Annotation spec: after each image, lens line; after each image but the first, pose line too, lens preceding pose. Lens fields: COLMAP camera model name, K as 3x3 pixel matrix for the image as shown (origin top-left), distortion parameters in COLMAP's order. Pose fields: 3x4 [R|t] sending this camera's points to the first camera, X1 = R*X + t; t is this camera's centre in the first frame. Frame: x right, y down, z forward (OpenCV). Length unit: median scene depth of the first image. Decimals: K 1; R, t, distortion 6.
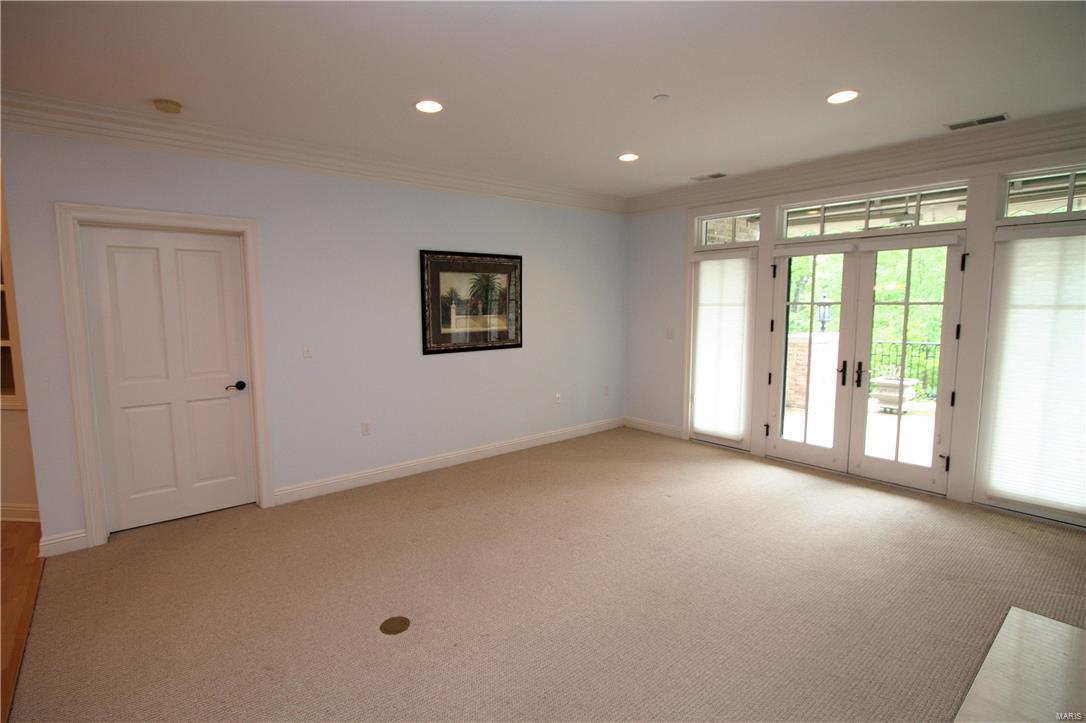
lens RADIAL K [[519.2, 0, 543.5], [0, 519.2, 364.7], [0, 0, 1]] dist [-0.009405, 0.000191]
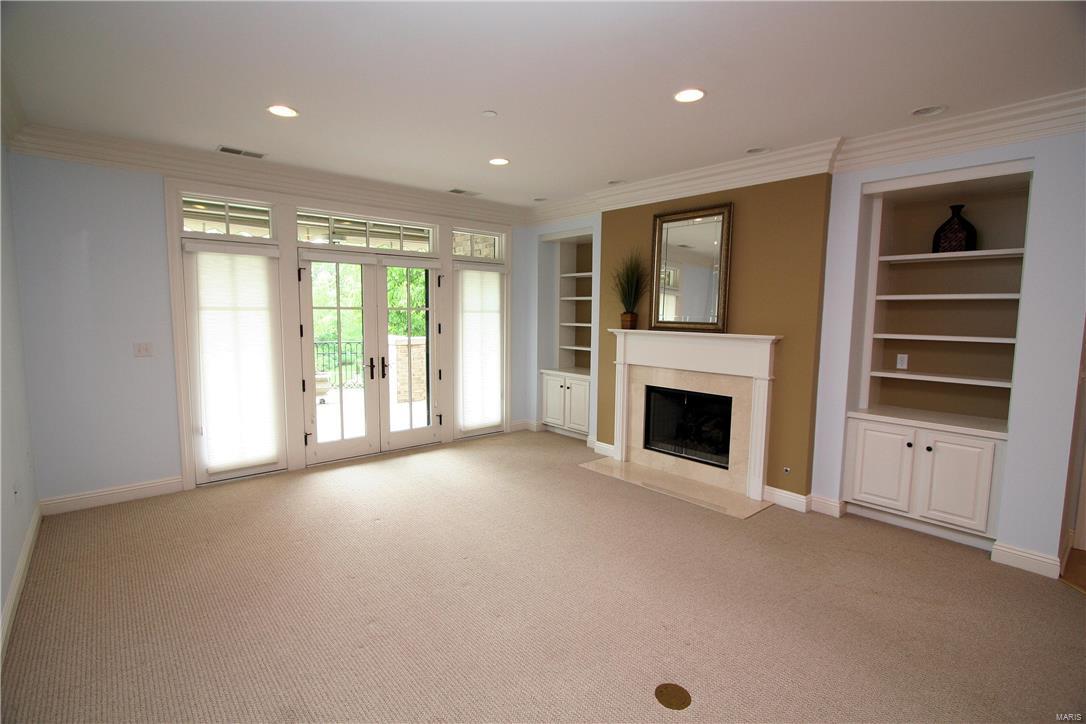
lens RADIAL K [[519.2, 0, 517.3], [0, 519.2, 355.5], [0, 0, 1]] dist [-0.009405, 0.000191]
pose [[0.008049, -0.086657, 0.996206, -0.517422], [0.107062, 0.990586, 0.085303, -0.068853], [-0.994220, 0.105970, 0.017251, 0.585428]]
